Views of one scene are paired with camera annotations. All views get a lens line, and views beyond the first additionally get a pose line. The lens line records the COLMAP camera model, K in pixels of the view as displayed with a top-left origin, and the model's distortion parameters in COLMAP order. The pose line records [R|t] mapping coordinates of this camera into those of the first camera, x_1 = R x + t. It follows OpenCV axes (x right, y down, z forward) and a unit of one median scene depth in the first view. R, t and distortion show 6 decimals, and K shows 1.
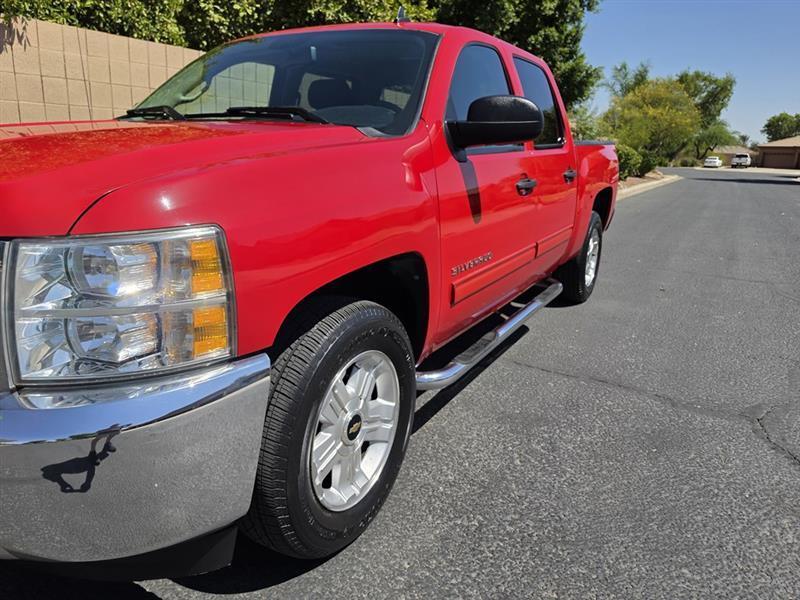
lens RADIAL K [[570.3, 0, 403.5], [0, 570.3, 297.8], [0, 0, 1]] dist [0.025295, -0.037755]
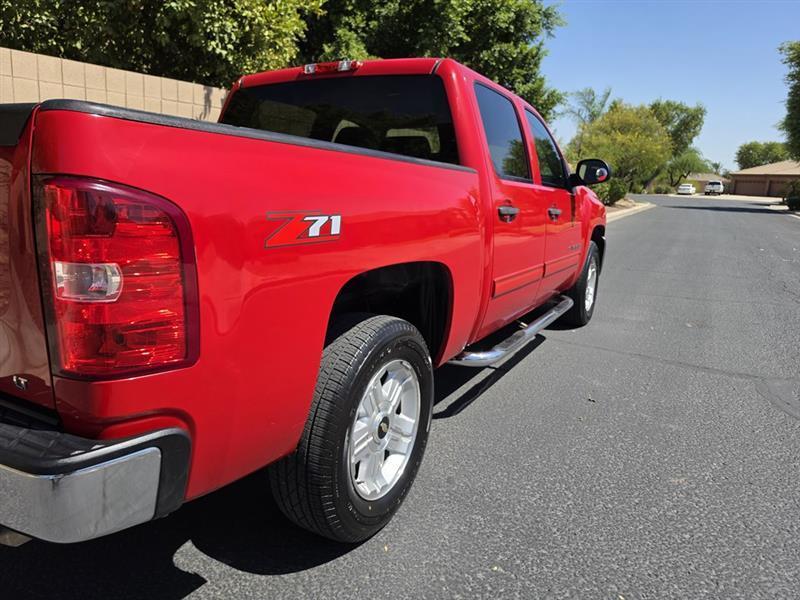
lens RADIAL K [[570.3, 0, 407.2], [0, 570.3, 296.2], [0, 0, 1]] dist [0.025295, -0.037755]
pose [[0.999343, -0.004516, 0.035965, 0.421935], [0.006196, 0.998888, -0.046734, -0.177912], [-0.035714, 0.046926, 0.998260, 0.705894]]
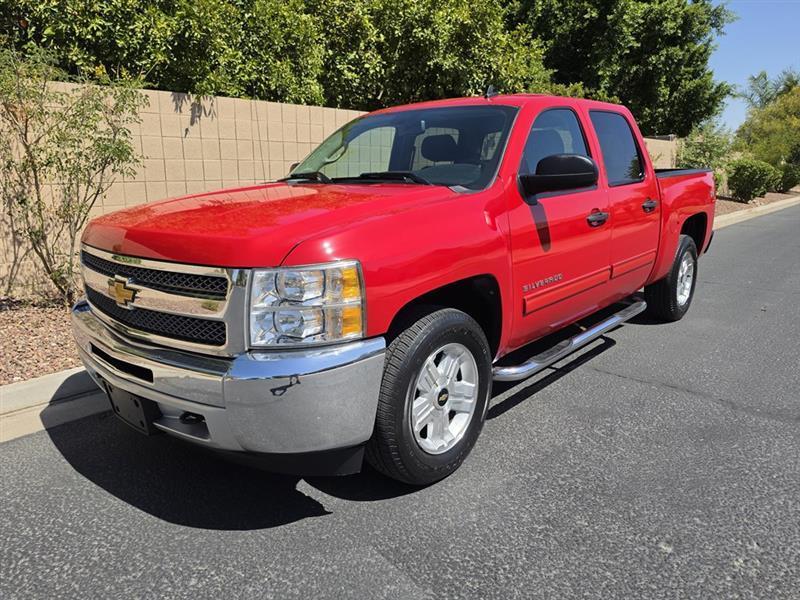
lens RADIAL K [[570.3, 0, 405.3], [0, 570.3, 294.7], [0, 0, 1]] dist [0.025295, -0.037755]
pose [[0.978341, 0.002710, -0.206982, 0.068771], [-0.011922, 0.998992, -0.043268, 0.020367], [0.206656, 0.044799, 0.977387, -0.253230]]
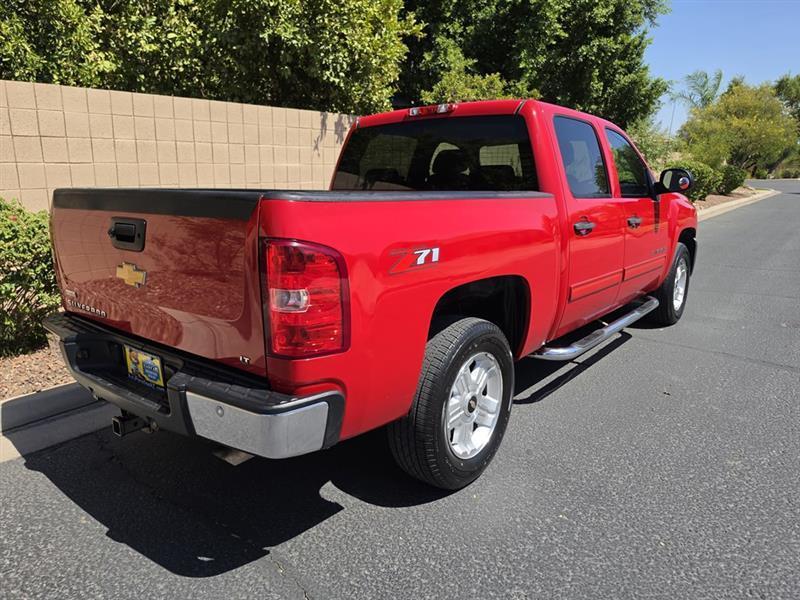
lens RADIAL K [[570.3, 0, 401.0], [0, 570.3, 296.8], [0, 0, 1]] dist [0.025295, -0.037755]
pose [[0.989341, -0.004435, -0.145550, 0.438191], [-0.000960, 0.999316, -0.036976, -0.186952], [0.145614, 0.036721, 0.988660, 0.486758]]
